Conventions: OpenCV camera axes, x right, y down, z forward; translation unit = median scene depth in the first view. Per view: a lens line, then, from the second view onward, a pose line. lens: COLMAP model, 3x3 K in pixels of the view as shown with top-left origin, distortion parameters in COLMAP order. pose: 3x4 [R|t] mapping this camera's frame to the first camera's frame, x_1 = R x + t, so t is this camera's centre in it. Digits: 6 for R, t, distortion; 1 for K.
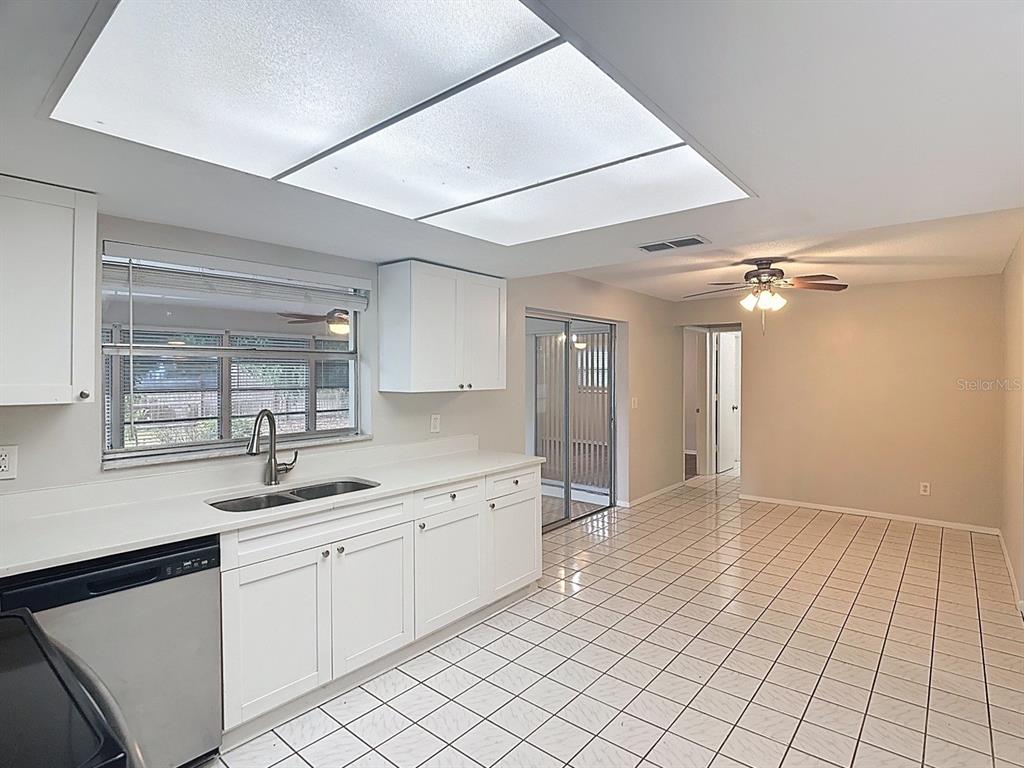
lens RADIAL K [[530.8, 0, 516.9], [0, 530.8, 380.9], [0, 0, 1]] dist [0.003516, -0.017806]
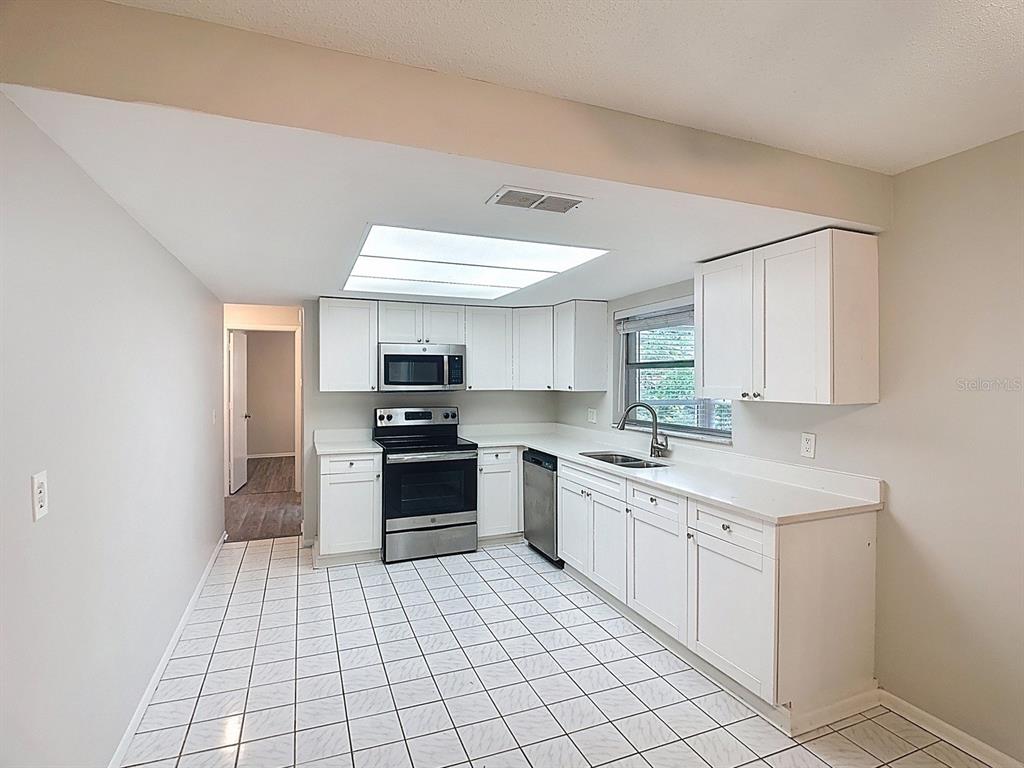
lens RADIAL K [[530.8, 0, 516.9], [0, 530.8, 380.9], [0, 0, 1]] dist [0.003516, -0.017806]
pose [[-0.477608, 0.004160, -0.878563, 0.967577], [-0.015311, 0.999798, 0.013057, -0.021313], [0.878440, 0.019688, -0.477447, 1.352987]]
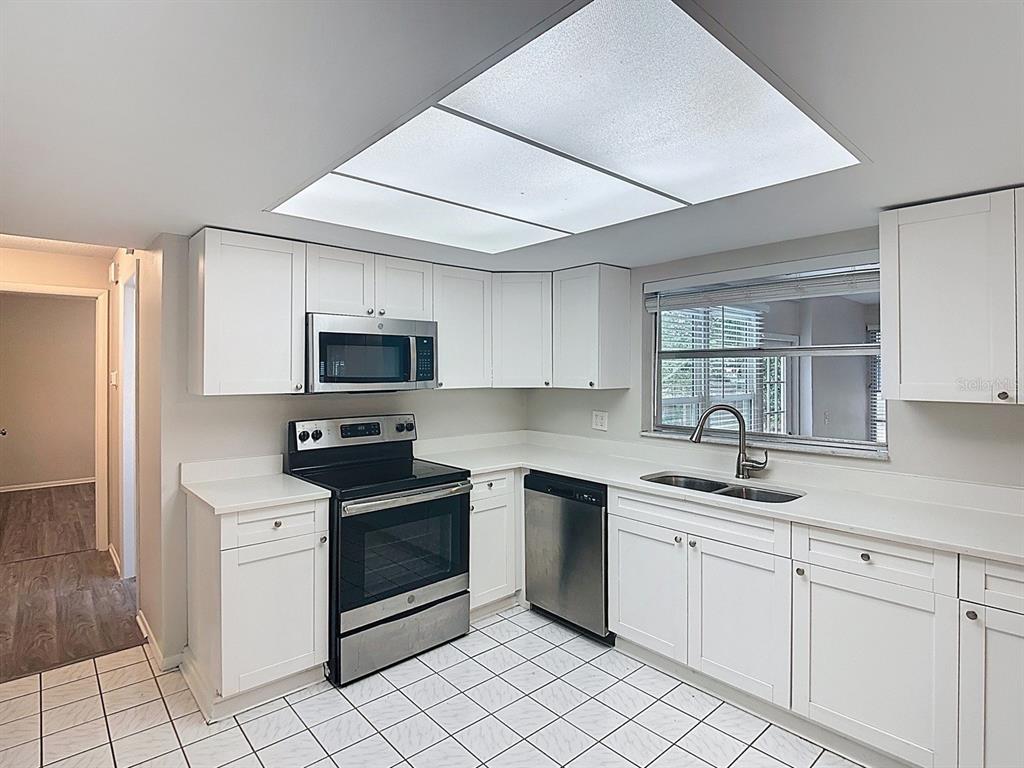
lens RADIAL K [[540.5, 0, 515.3], [0, 540.5, 371.0], [0, 0, 1]] dist [-0.012296, -0.010114]
pose [[-0.147159, 0.000224, -0.989113, 0.658447], [-0.016760, 0.999856, 0.002720, -0.011557], [0.988971, 0.016978, -0.147134, 0.711131]]
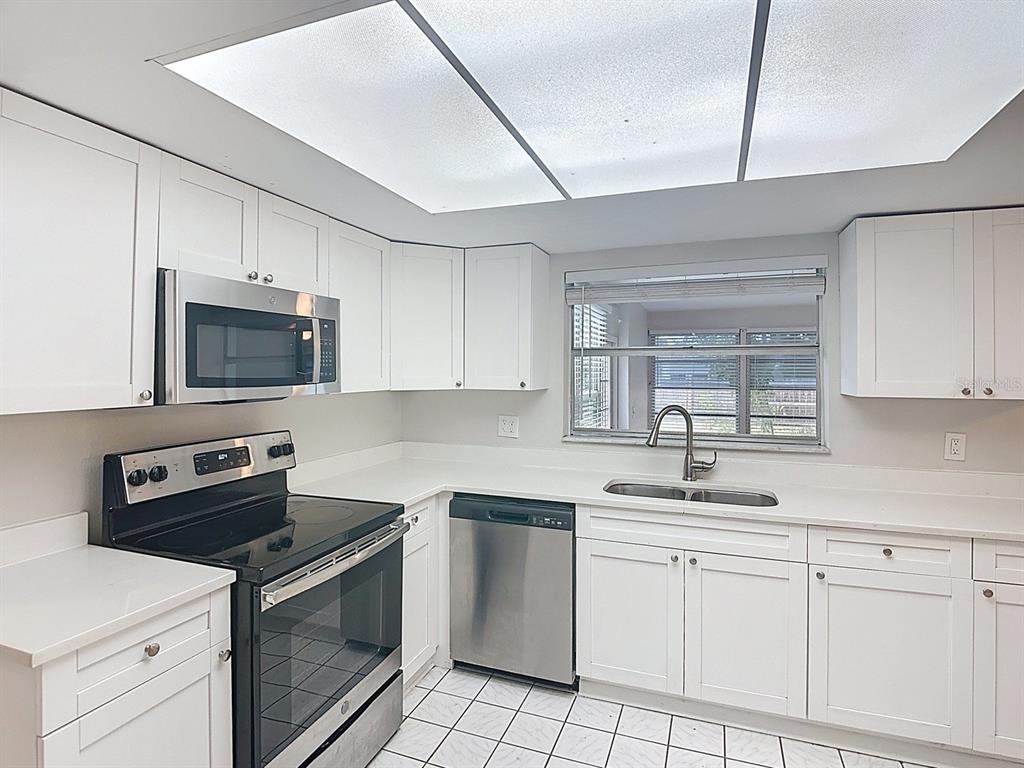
lens RADIAL K [[535.7, 0, 516.7], [0, 535.7, 370.7], [0, 0, 1]] dist [0.002419, -0.020870]
pose [[0.335118, 0.001277, -0.942175, 0.391109], [-0.018358, 0.999818, -0.005174, -0.002720], [0.941997, 0.019030, 0.335081, 0.344277]]
